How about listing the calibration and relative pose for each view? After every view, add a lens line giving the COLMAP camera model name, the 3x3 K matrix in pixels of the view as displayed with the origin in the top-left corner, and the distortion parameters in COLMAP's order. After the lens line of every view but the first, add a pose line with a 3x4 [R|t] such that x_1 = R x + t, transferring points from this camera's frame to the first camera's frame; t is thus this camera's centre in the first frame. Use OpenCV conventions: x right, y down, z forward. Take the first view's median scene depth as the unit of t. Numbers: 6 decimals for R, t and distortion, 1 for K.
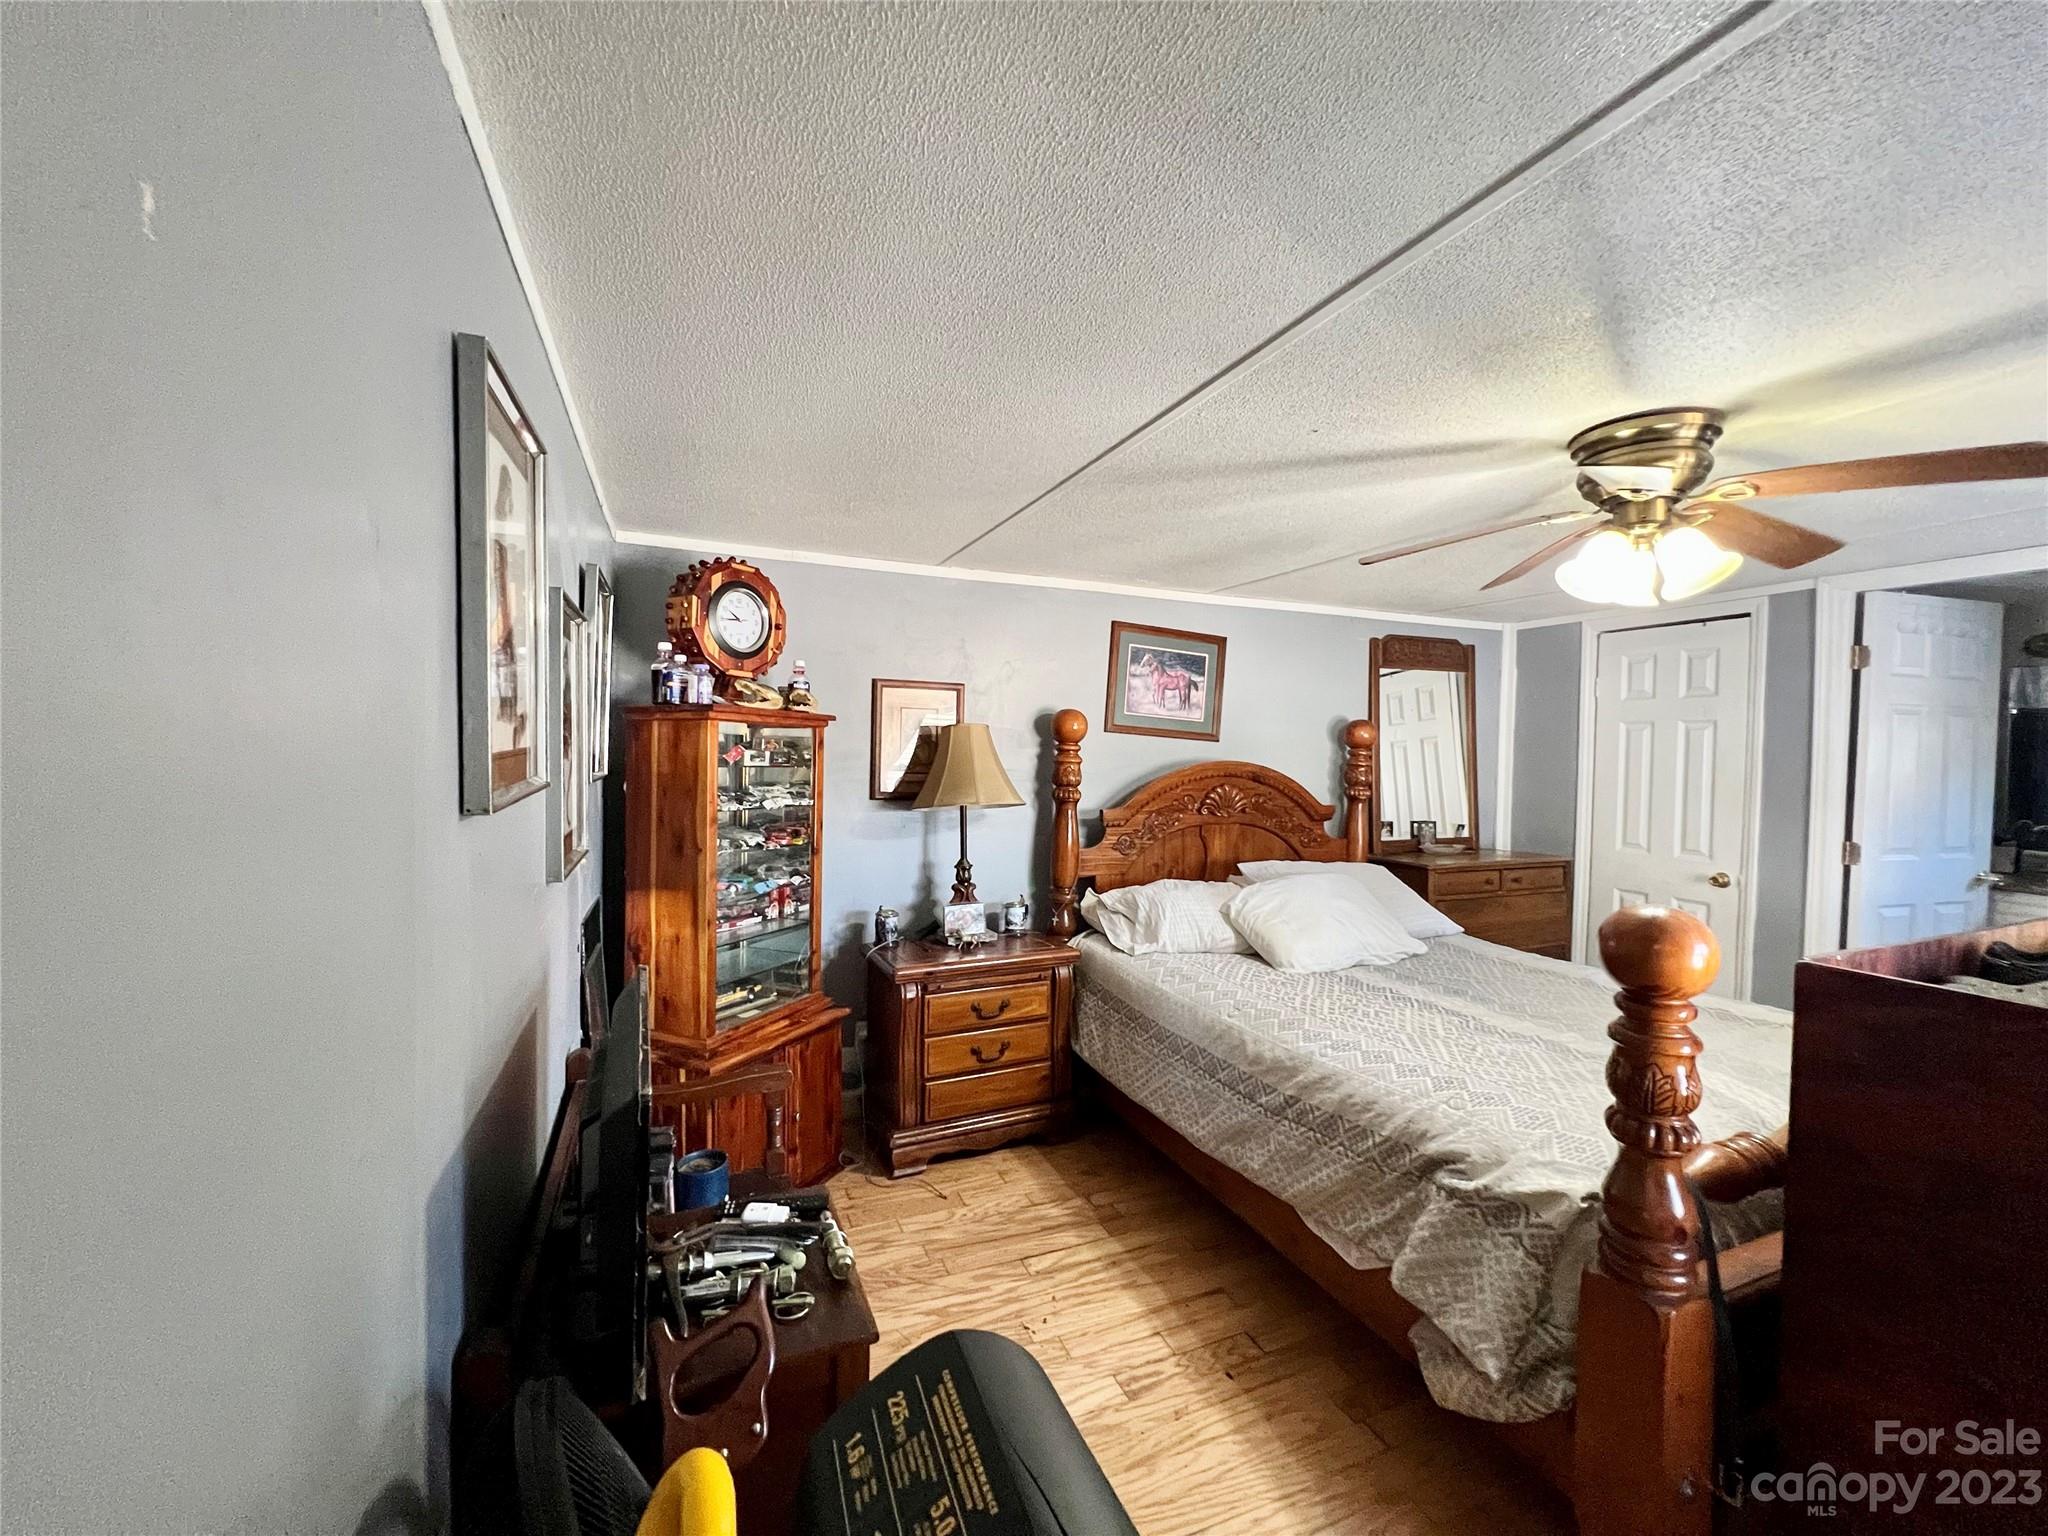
lens RADIAL K [[821.4, 0, 1024.0], [0, 821.4, 768.0], [0, 0, 1]] dist [-0.003358, 0.000866]
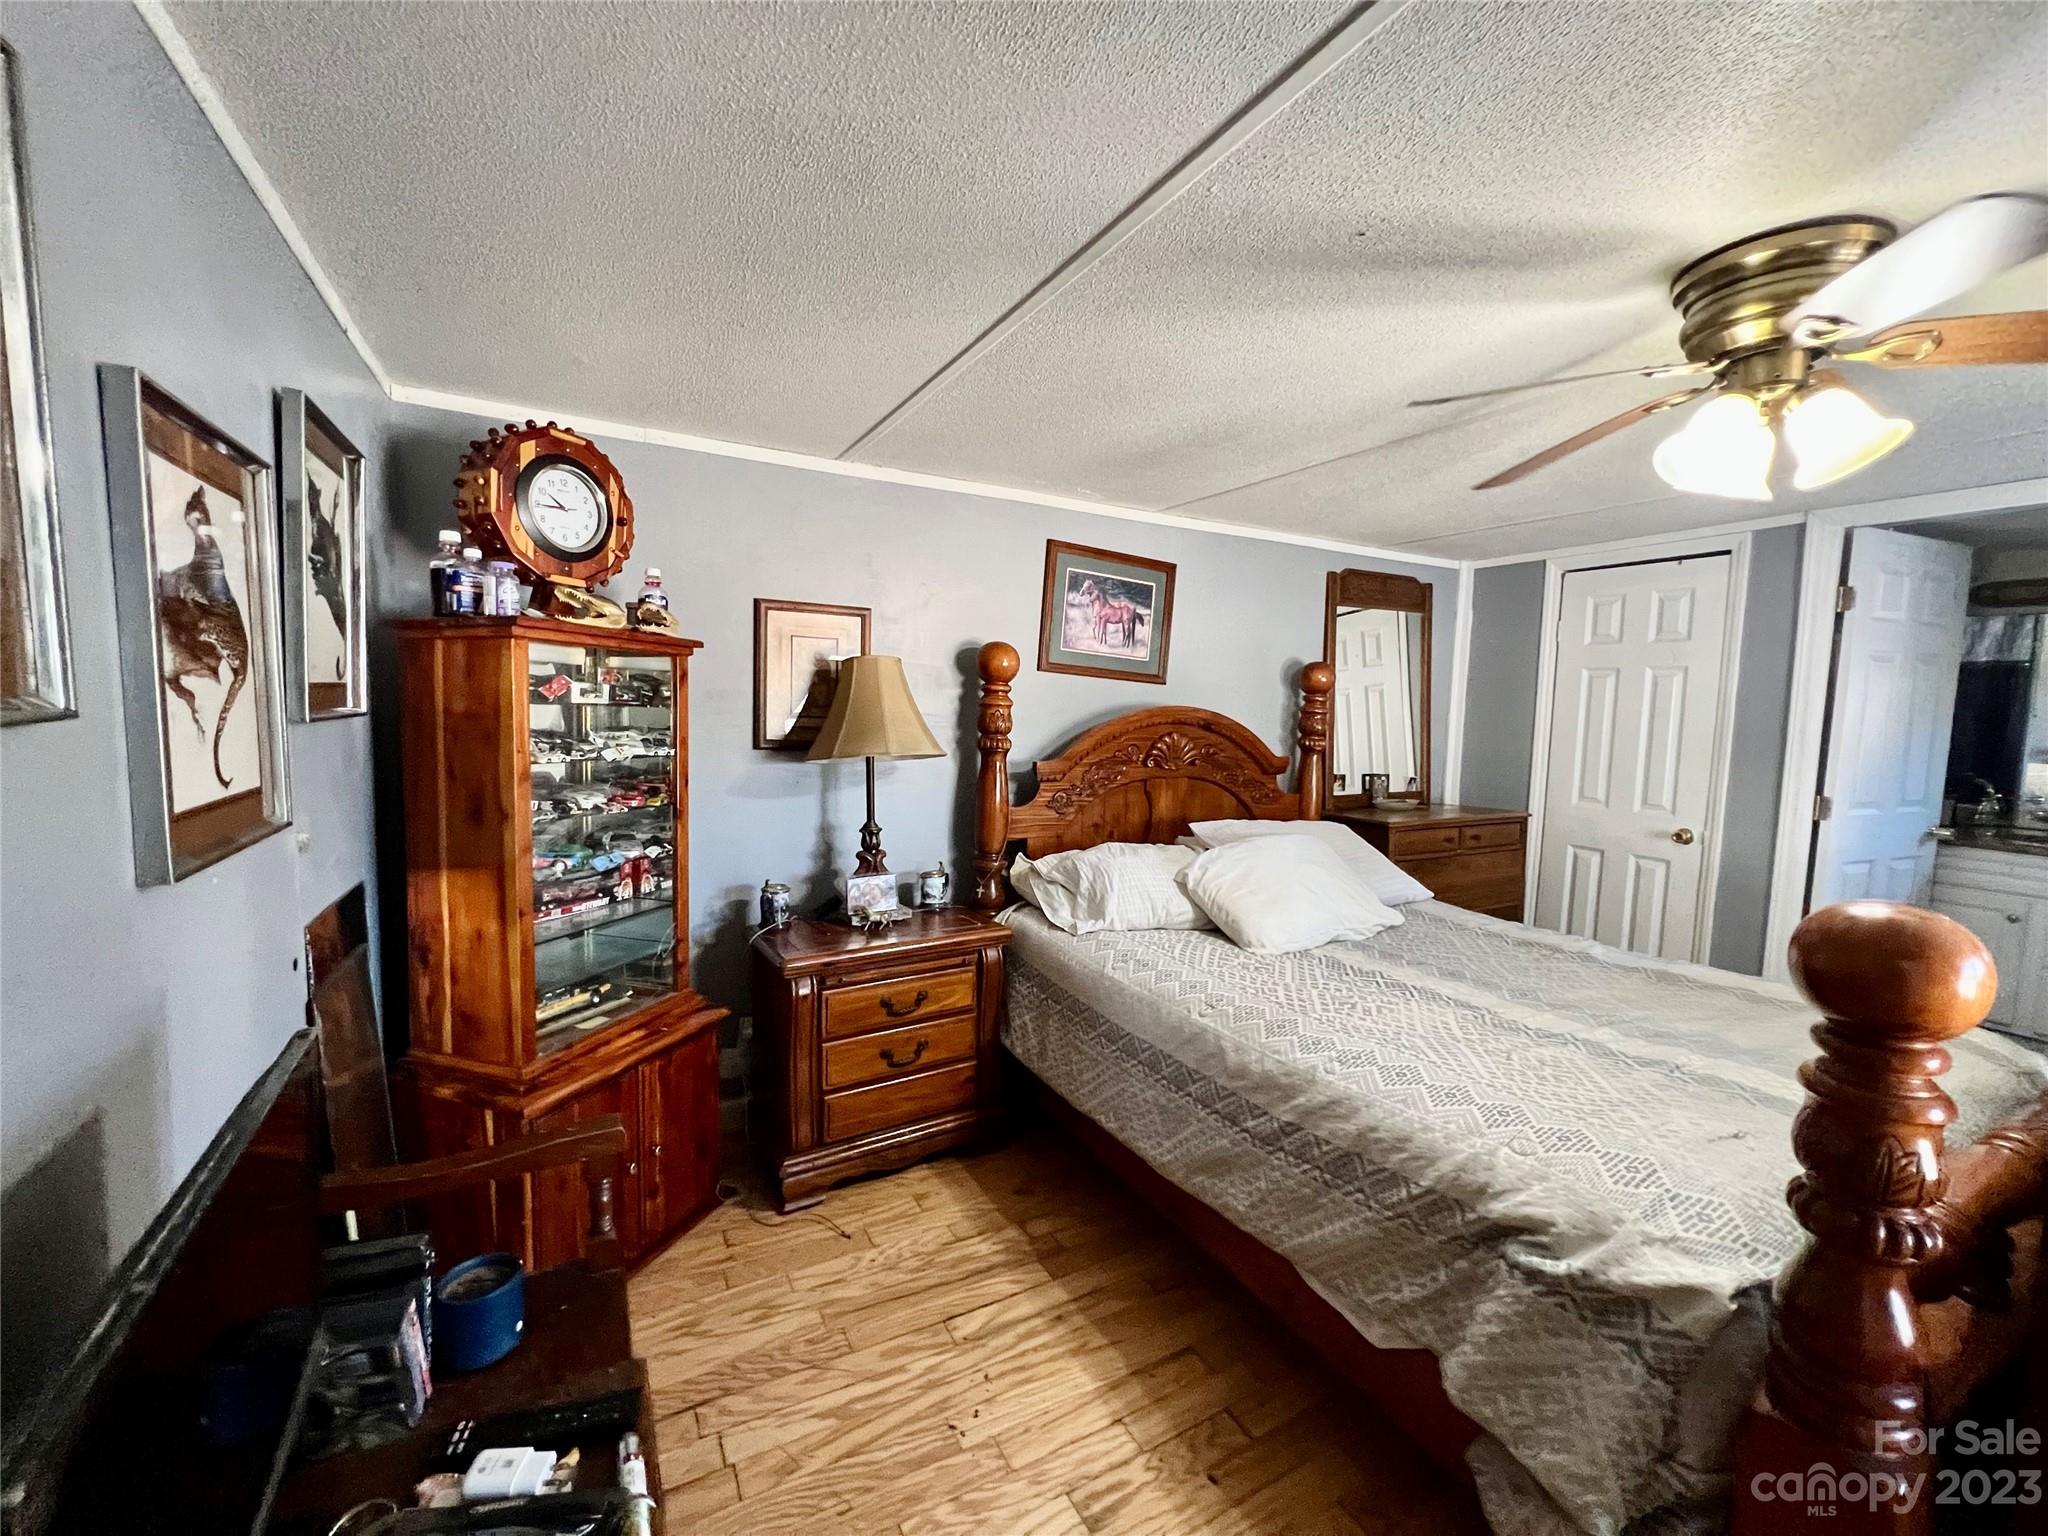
lens RADIAL K [[821.4, 0, 1024.0], [0, 821.4, 768.0], [0, 0, 1]] dist [-0.003358, 0.000866]
pose [[0.994318, -0.000402, 0.106451, -0.009268], [-0.005845, 0.998278, 0.058367, 0.009549], [-0.106291, -0.058658, 0.992603, 0.190461]]
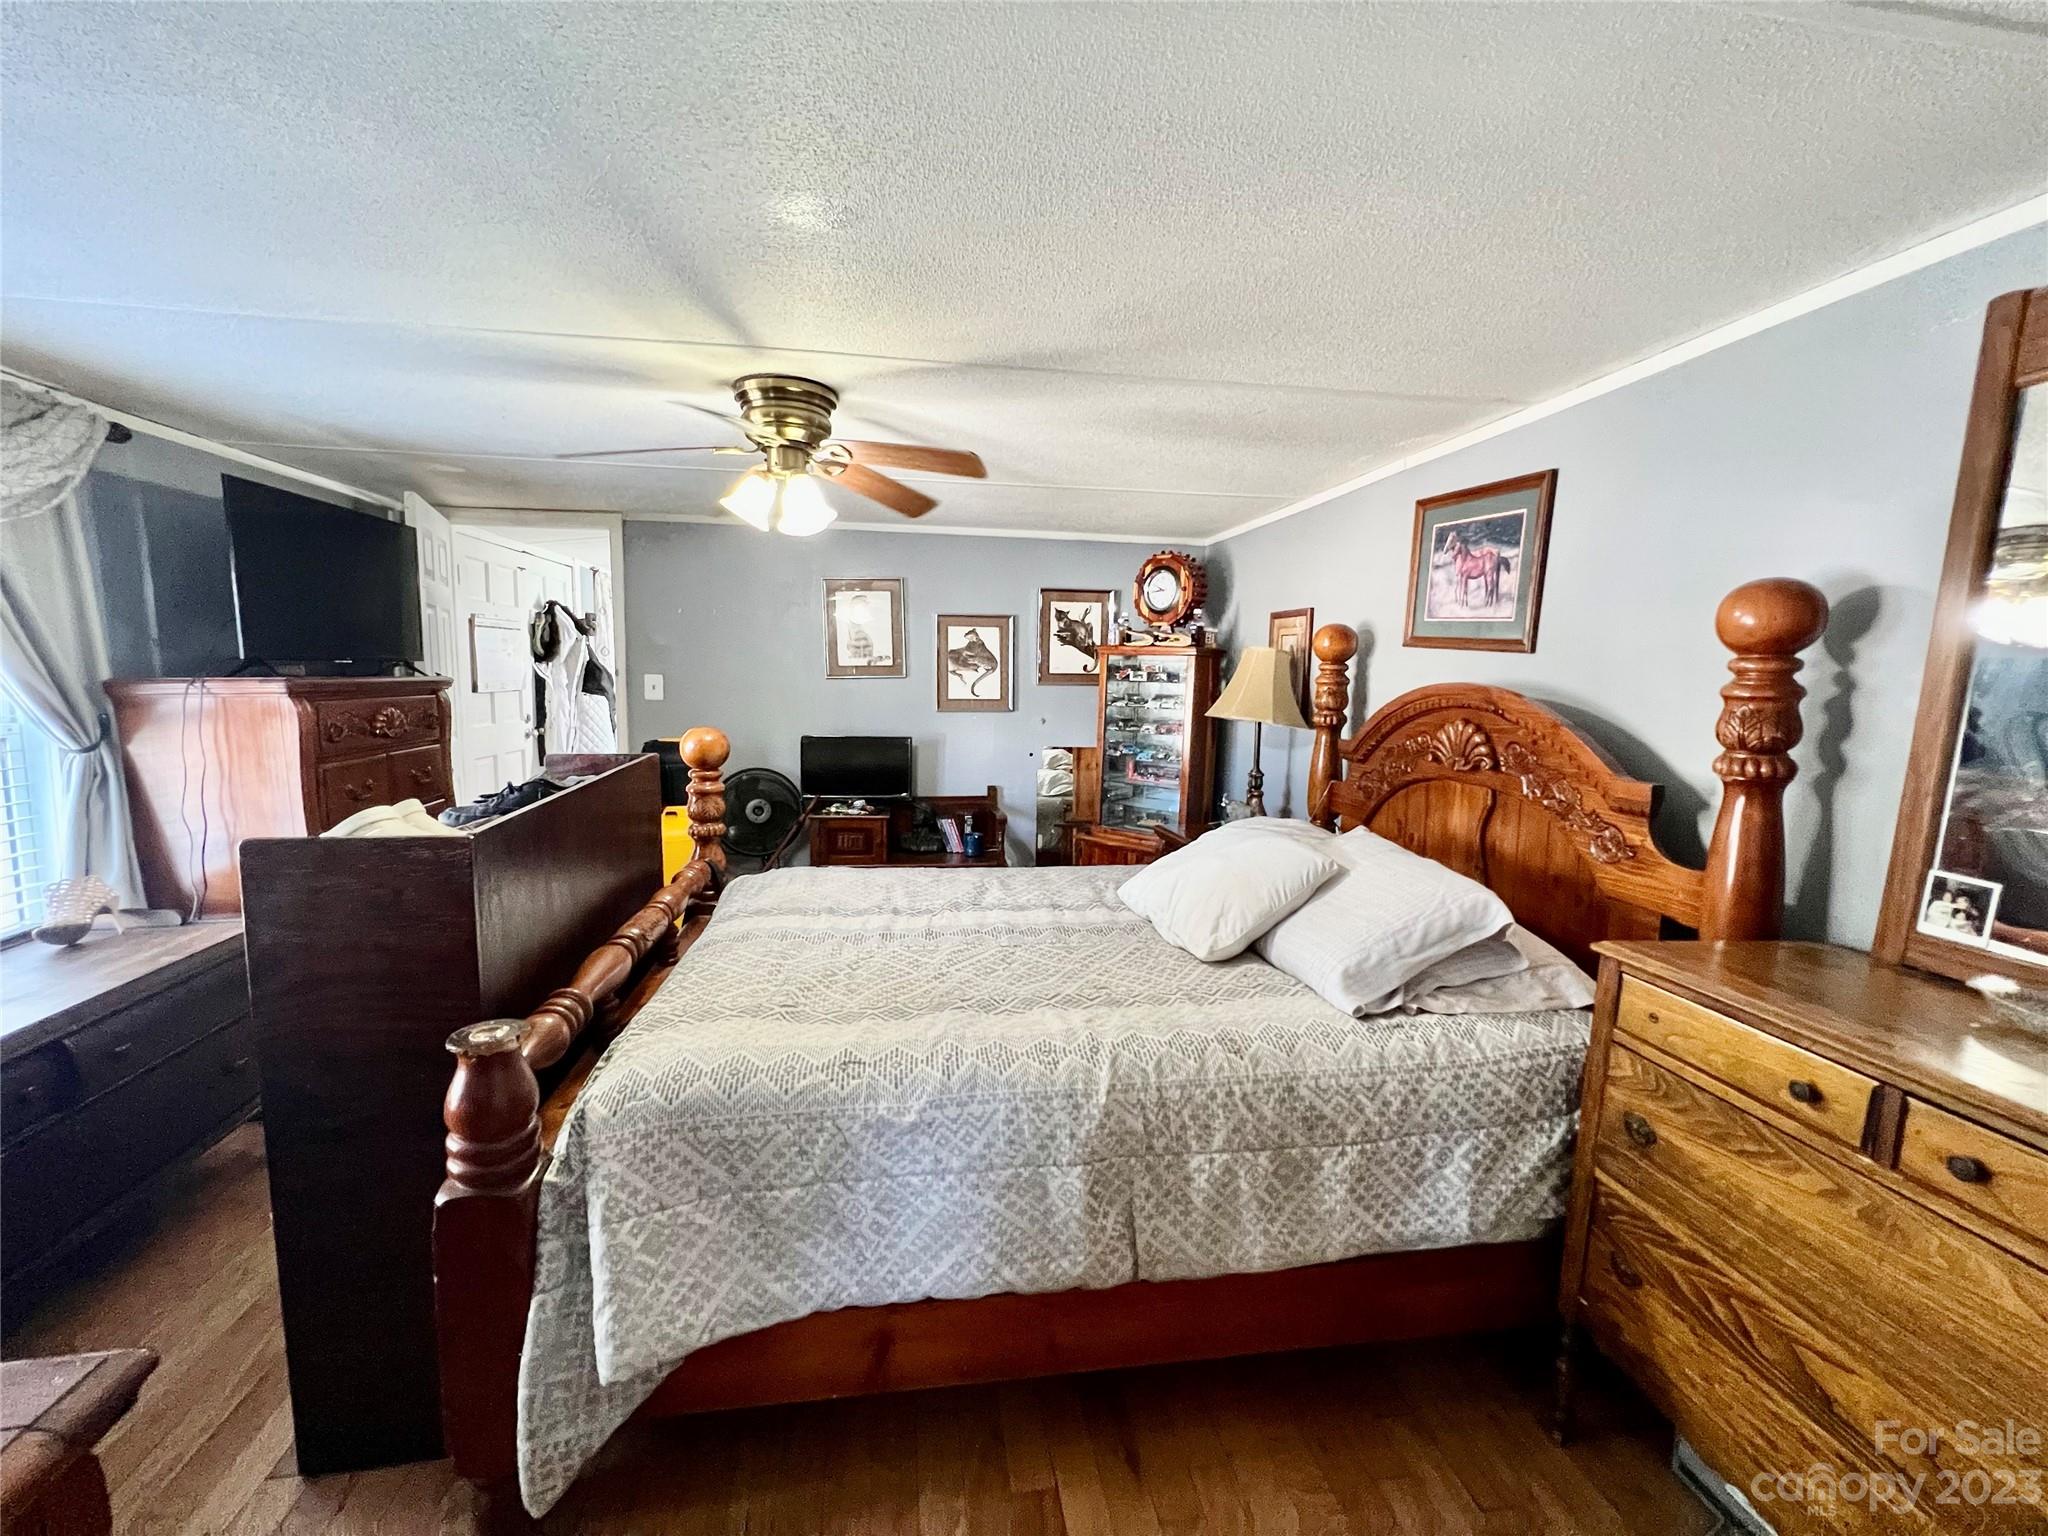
lens RADIAL K [[821.4, 0, 1024.0], [0, 821.4, 768.0], [0, 0, 1]] dist [-0.003358, 0.000866]
pose [[-0.236913, 0.092428, -0.967124, 1.248177], [-0.046911, 0.993215, 0.106413, 0.007002], [0.970398, 0.070580, -0.230969, 1.080540]]
